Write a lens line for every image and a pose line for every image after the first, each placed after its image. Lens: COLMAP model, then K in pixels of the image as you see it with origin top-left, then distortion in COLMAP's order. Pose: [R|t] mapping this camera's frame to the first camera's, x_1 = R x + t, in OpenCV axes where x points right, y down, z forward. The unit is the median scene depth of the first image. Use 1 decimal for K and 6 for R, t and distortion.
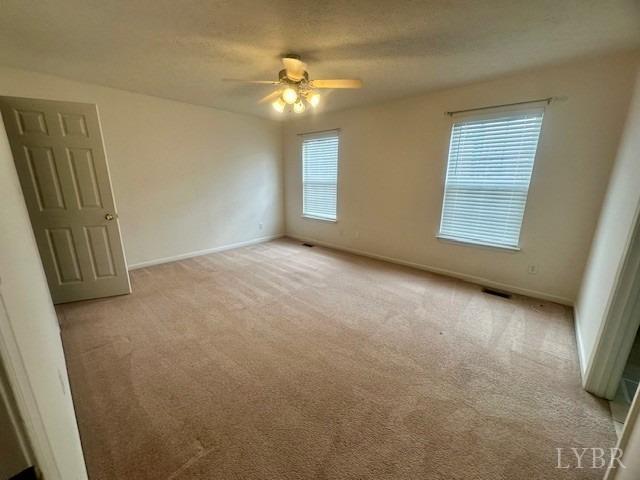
lens RADIAL K [[260.5, 0, 322.1], [0, 260.5, 240.5], [0, 0, 1]] dist [0.001508, 0.000023]
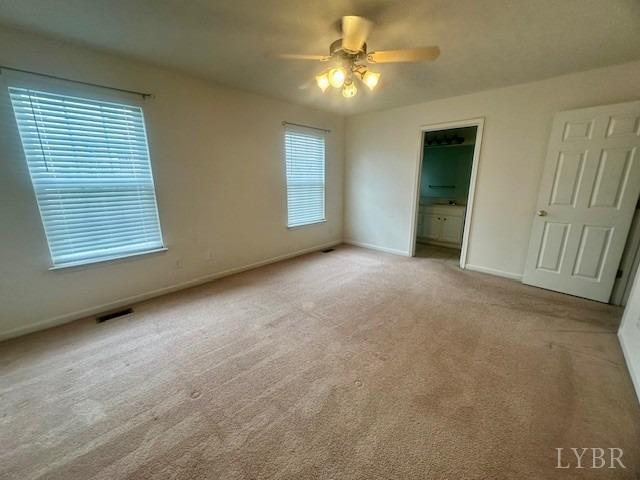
lens RADIAL K [[260.5, 0, 323.7], [0, 260.5, 237.5], [0, 0, 1]] dist [0.001508, 0.000023]
pose [[0.012706, -0.233852, 0.972189, -0.556652], [0.238385, 0.944942, 0.224183, -0.154715], [-0.971088, 0.228907, 0.067754, 0.616197]]
